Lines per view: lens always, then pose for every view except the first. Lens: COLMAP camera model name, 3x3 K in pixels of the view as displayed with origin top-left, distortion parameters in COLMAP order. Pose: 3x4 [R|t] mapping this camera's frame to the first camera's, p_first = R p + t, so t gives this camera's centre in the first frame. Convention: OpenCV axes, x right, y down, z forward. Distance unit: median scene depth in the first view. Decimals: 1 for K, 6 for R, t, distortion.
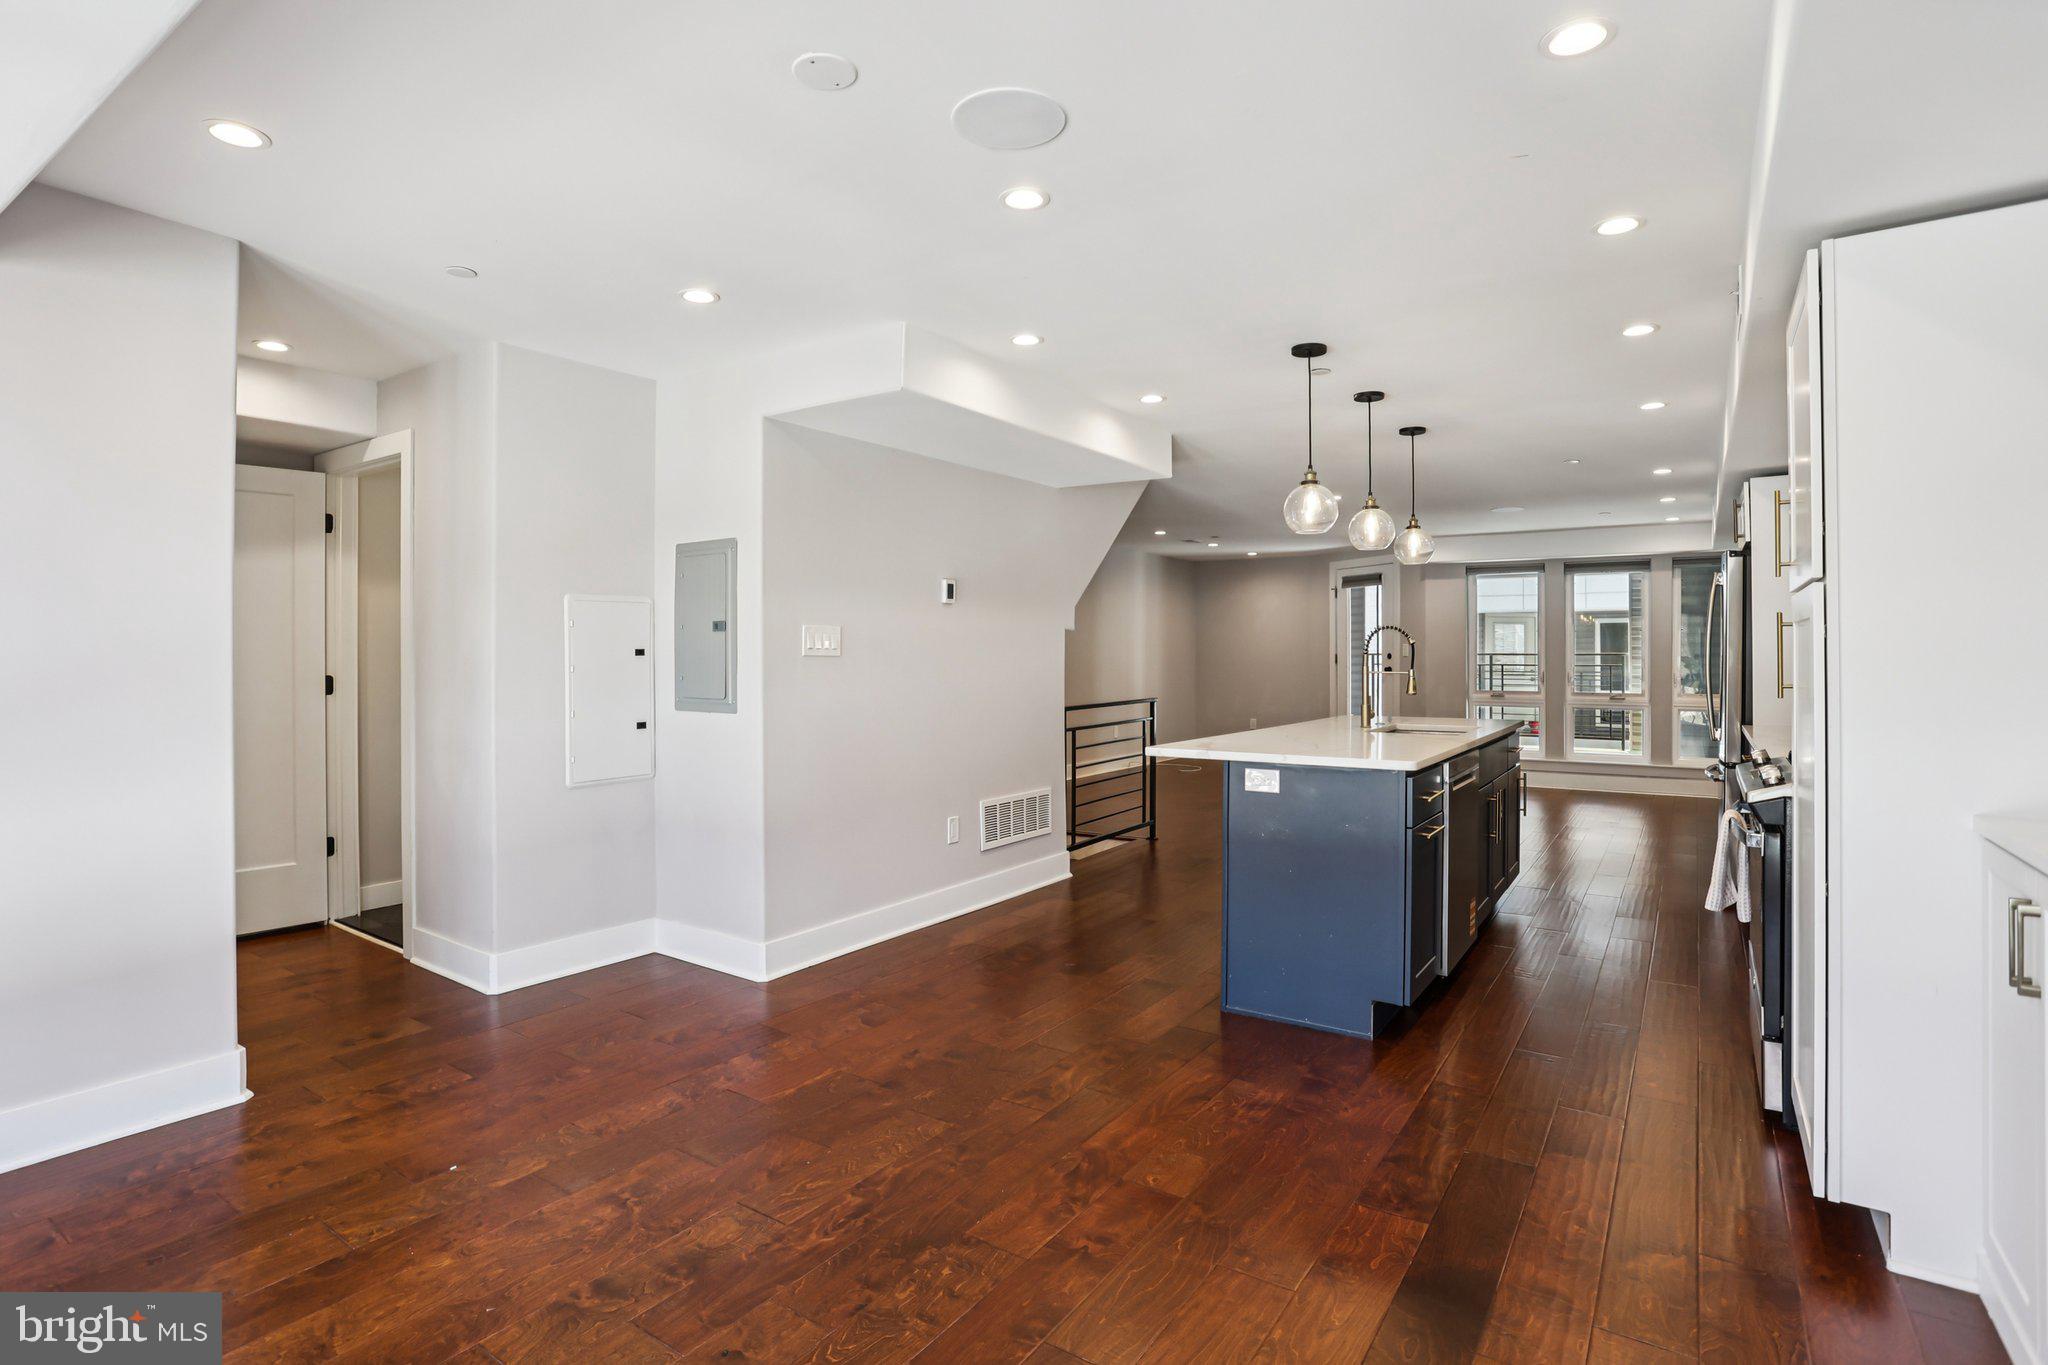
lens RADIAL K [[1027.3, 0, 1006.6], [0, 1027.3, 653.6], [0, 0, 1]] dist [-0.078476, 0.037156]
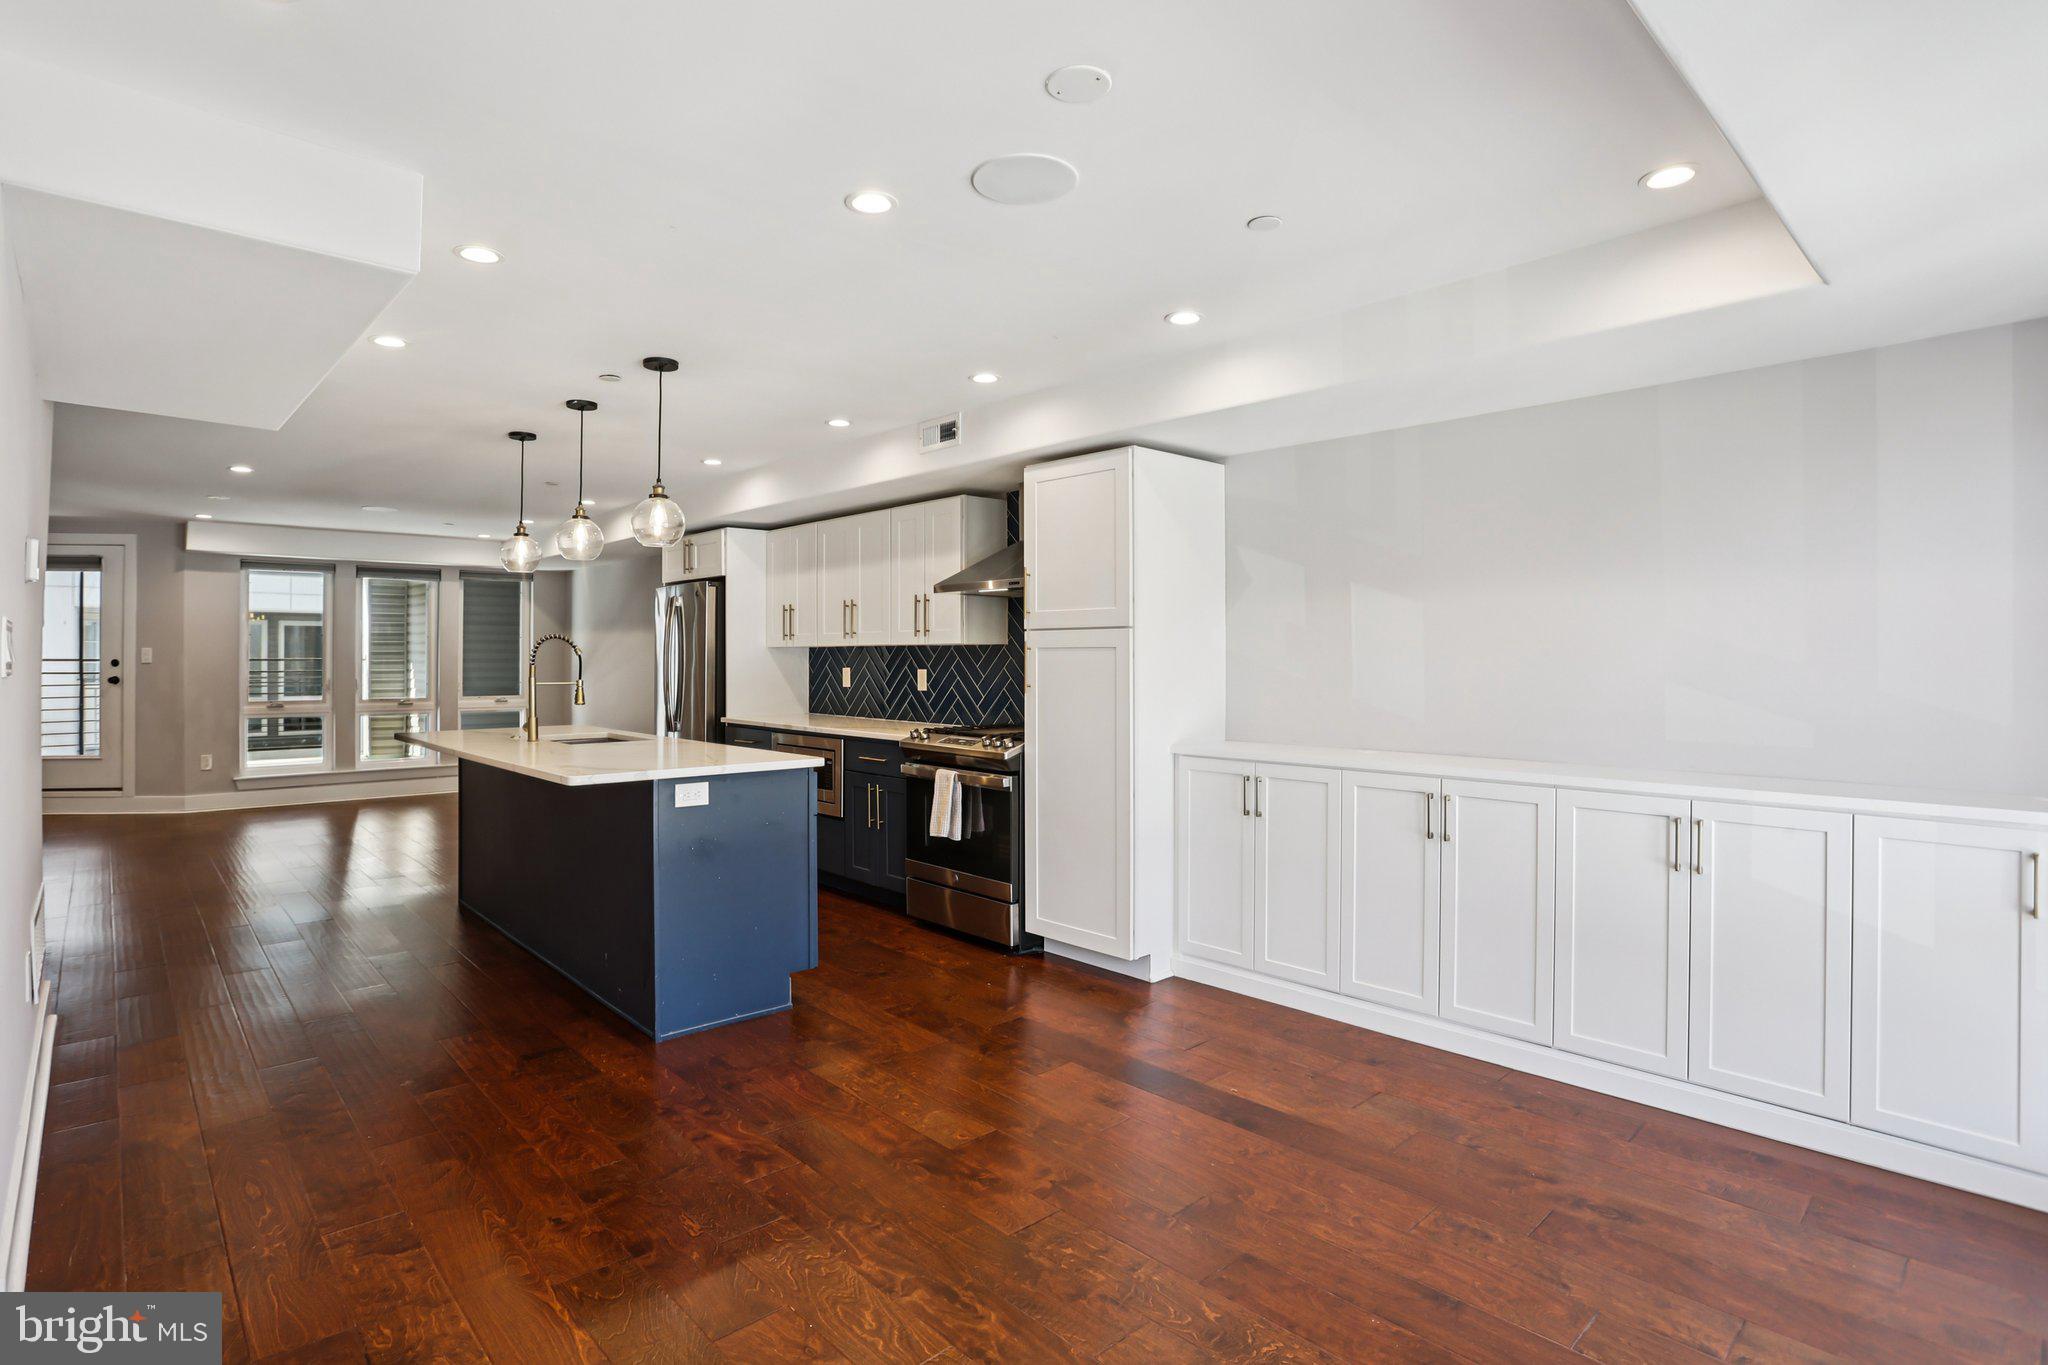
lens RADIAL K [[1027.3, 0, 1006.6], [0, 1027.3, 653.6], [0, 0, 1]] dist [-0.078476, 0.037156]
pose [[0.220439, 0.002104, 0.975398, -0.399317], [-0.001260, 0.999997, -0.001872, -0.007350], [-0.975400, -0.000816, 0.220441, 0.294238]]
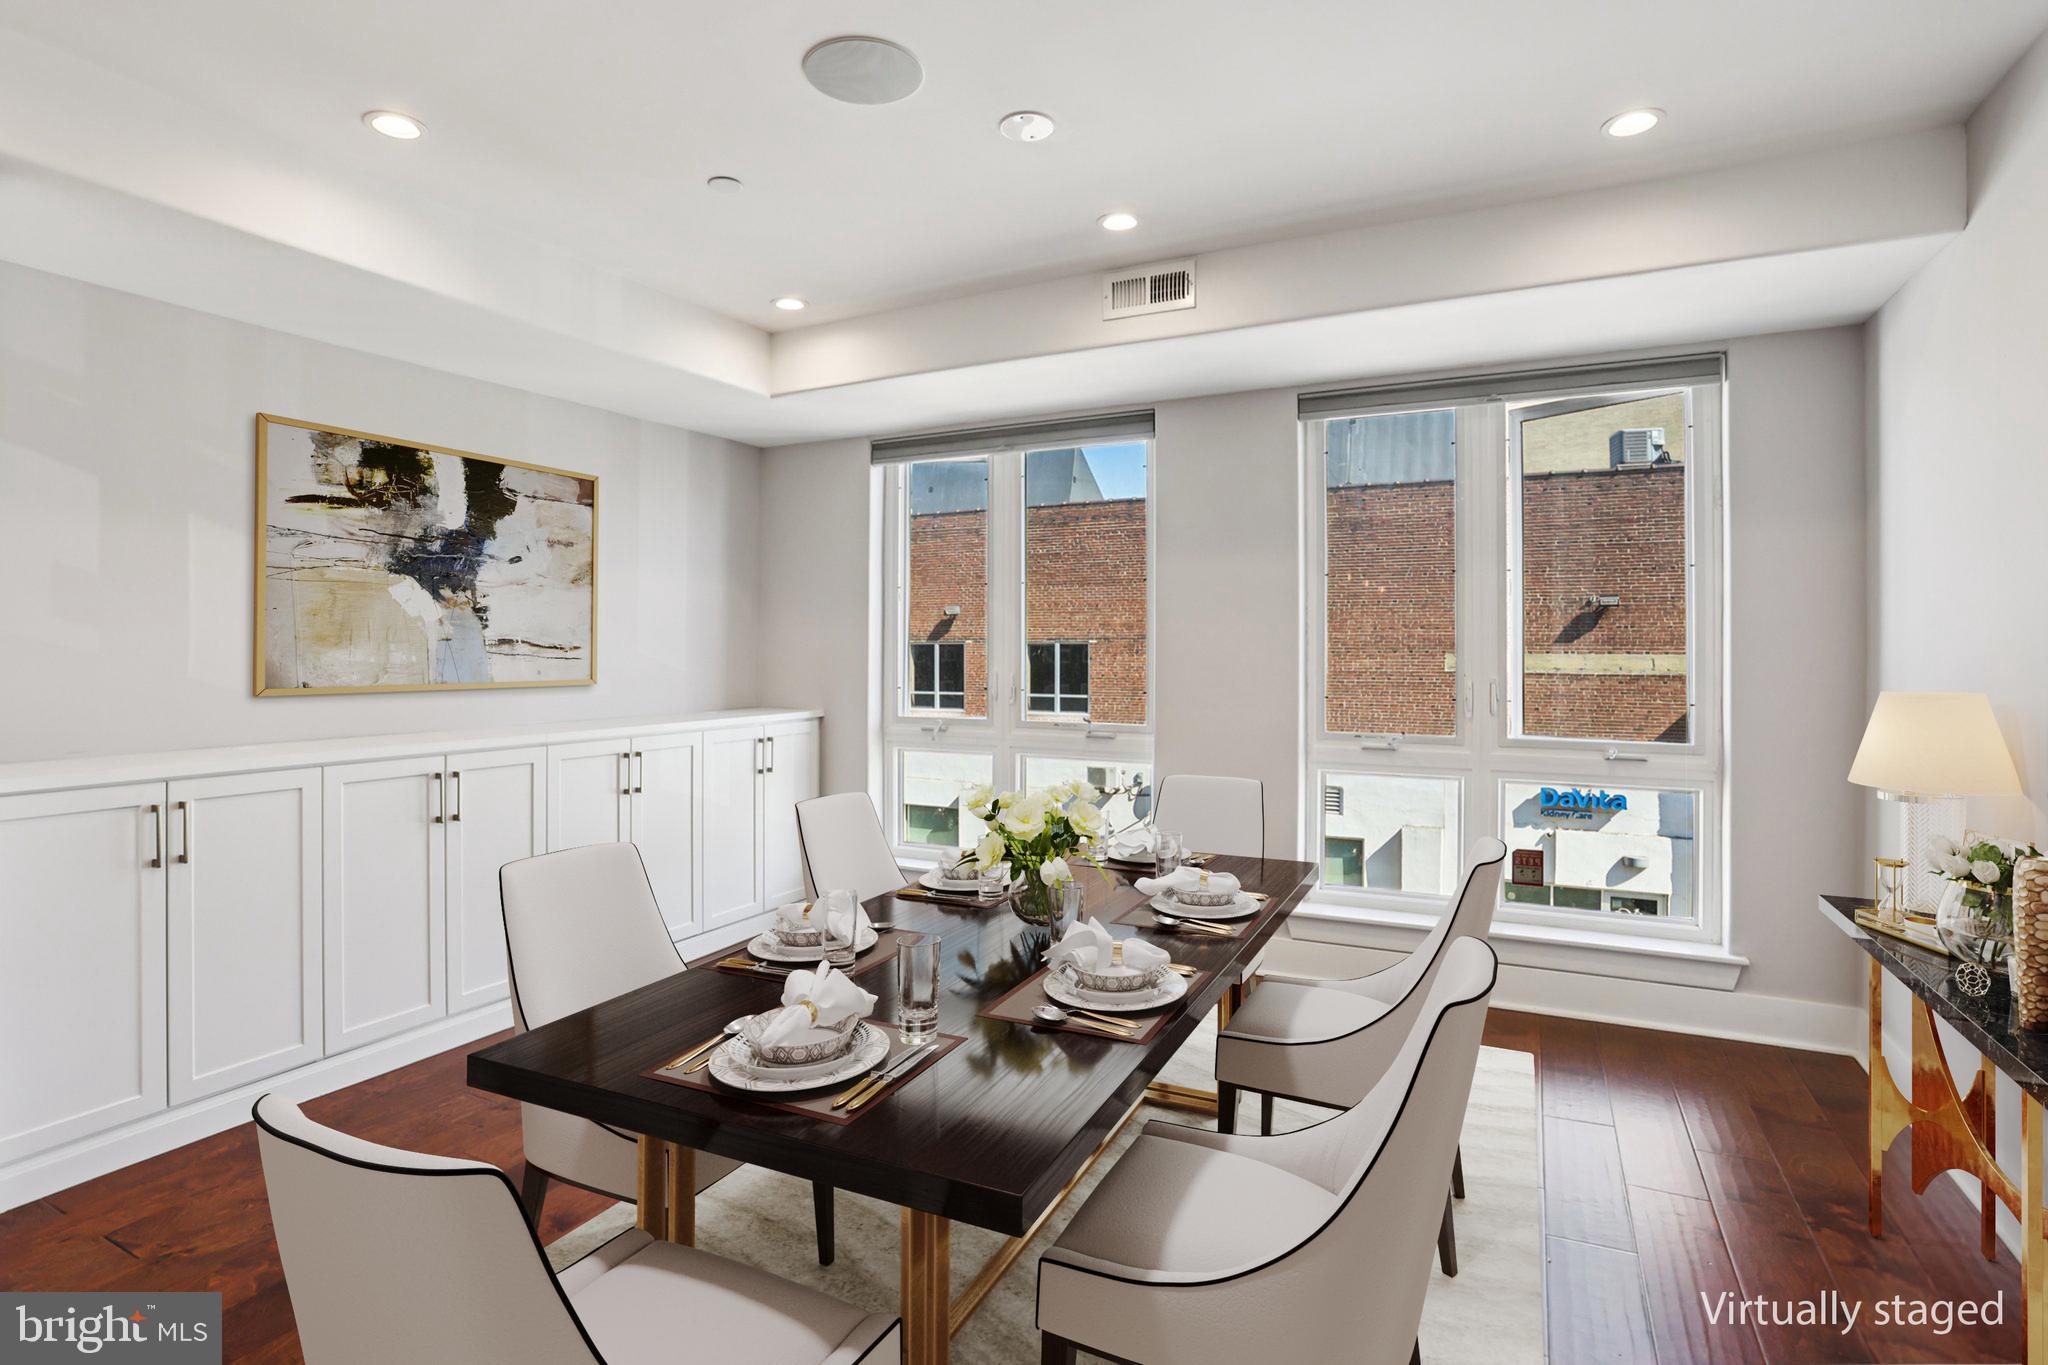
lens RADIAL K [[1027.3, 0, 1006.6], [0, 1027.3, 653.6], [0, 0, 1]] dist [-0.078476, 0.037156]
pose [[-0.991872, -0.003386, -0.127196, -0.007745], [-0.003791, 0.999988, 0.002942, 0.007332], [0.127184, 0.003400, -0.991873, 0.728726]]
